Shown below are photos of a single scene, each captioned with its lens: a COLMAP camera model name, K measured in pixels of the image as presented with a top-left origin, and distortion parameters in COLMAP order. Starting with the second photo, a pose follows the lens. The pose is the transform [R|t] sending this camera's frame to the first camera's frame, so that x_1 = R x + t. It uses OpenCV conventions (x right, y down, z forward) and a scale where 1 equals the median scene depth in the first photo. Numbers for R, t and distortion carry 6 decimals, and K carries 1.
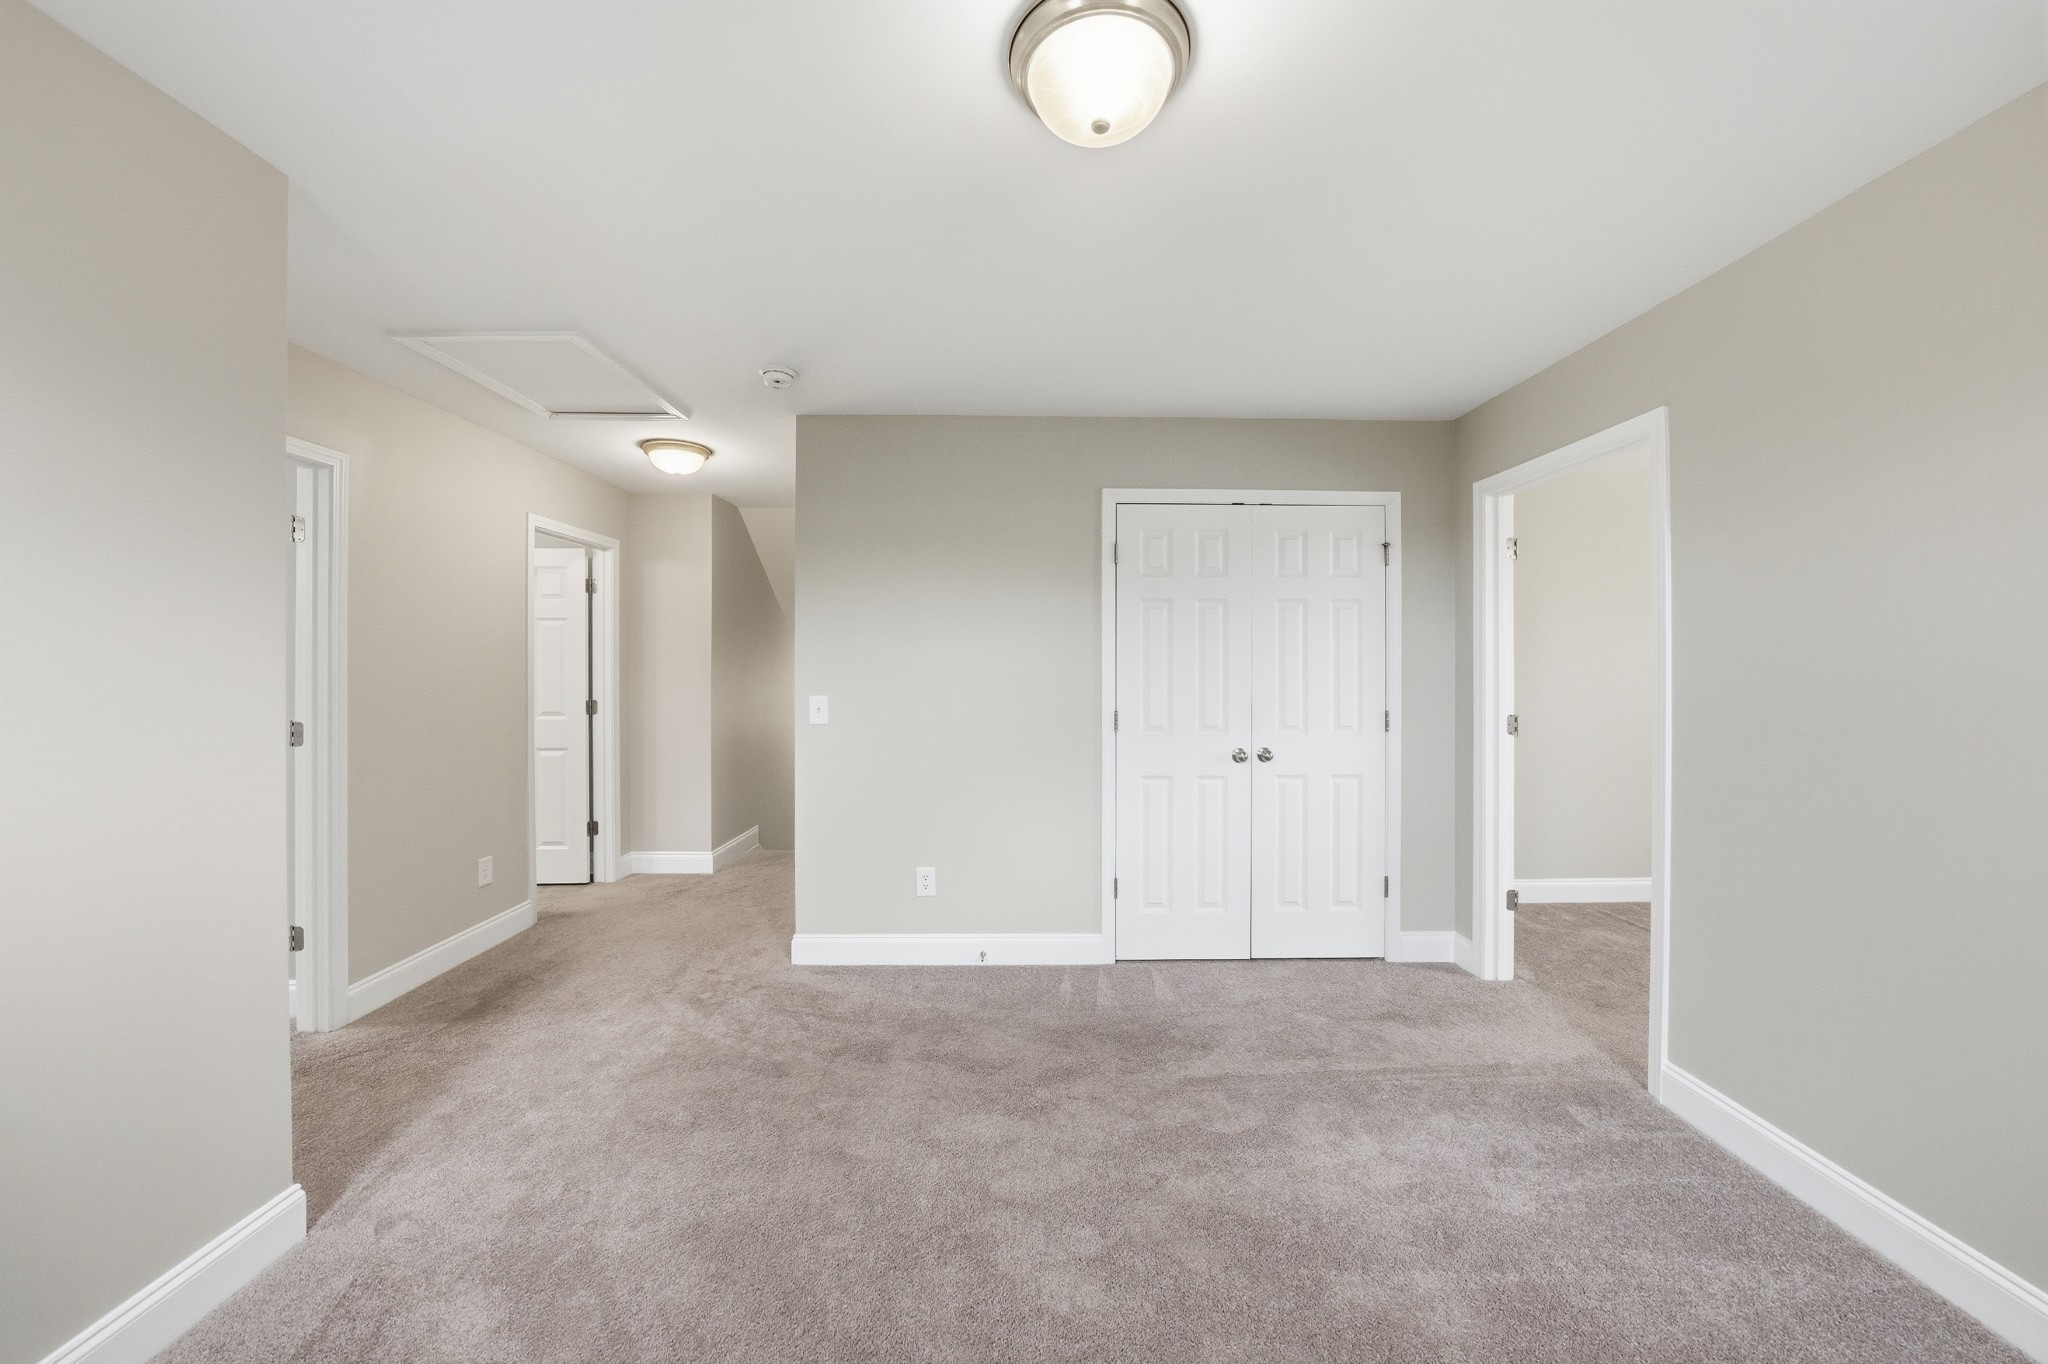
lens RADIAL K [[743.5, 0, 1040.7], [0, 743.5, 667.0], [0, 0, 1]] dist [-0.000032, 0.000034]
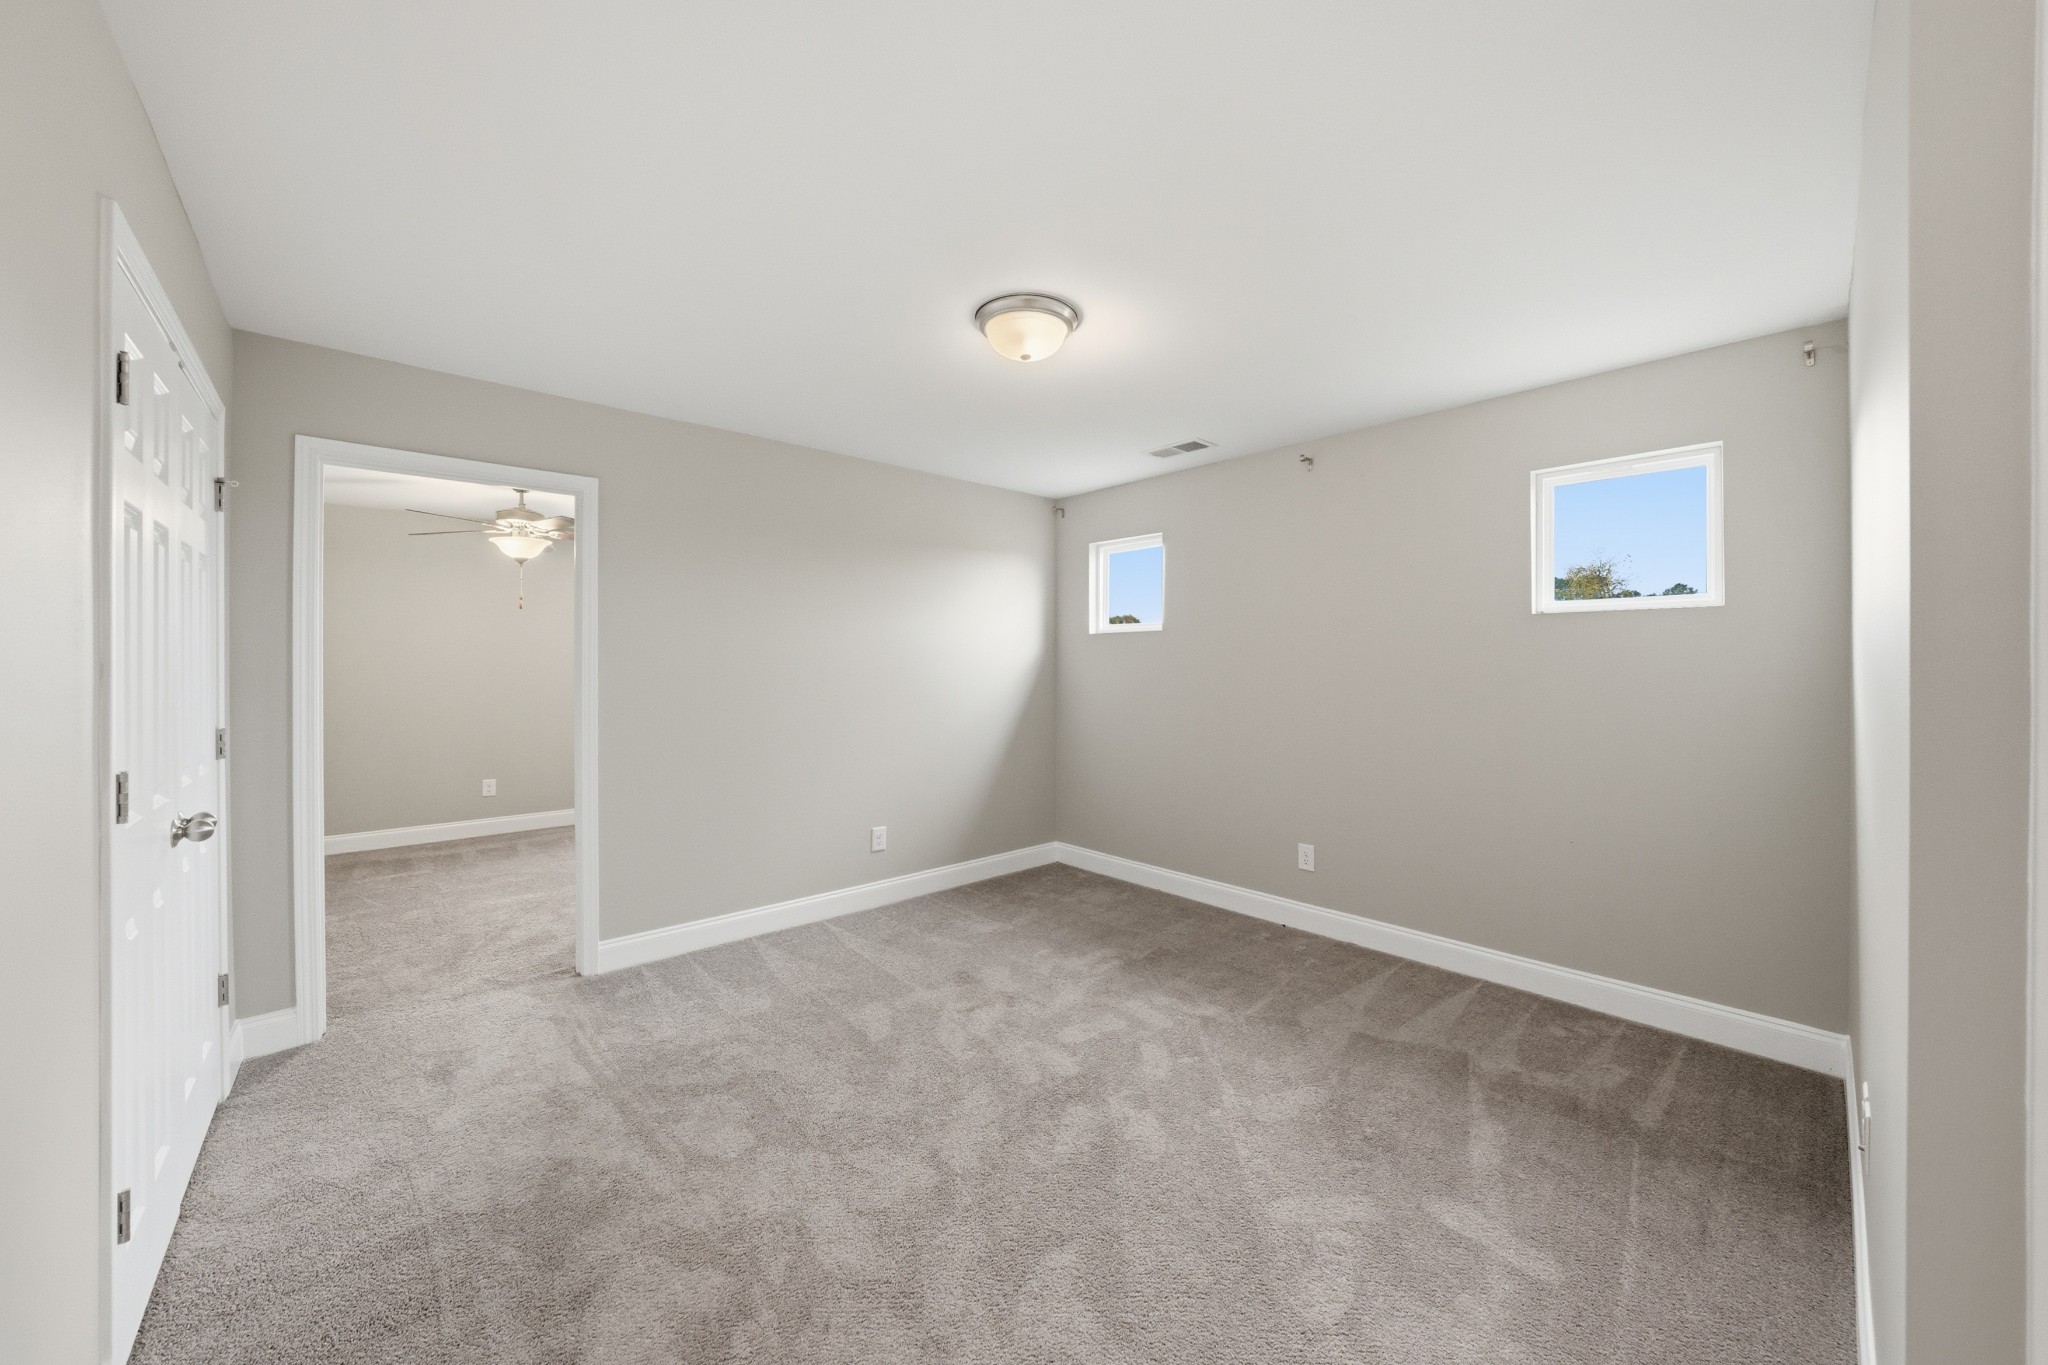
lens RADIAL K [[743.5, 0, 1040.7], [0, 743.5, 667.5], [0, 0, 1]] dist [-0.000032, 0.000034]
pose [[-0.670774, -0.005385, 0.741642, -0.733227], [0.001356, 0.999963, 0.008486, 0.002023], [-0.741661, 0.006698, -0.670742, 1.277900]]
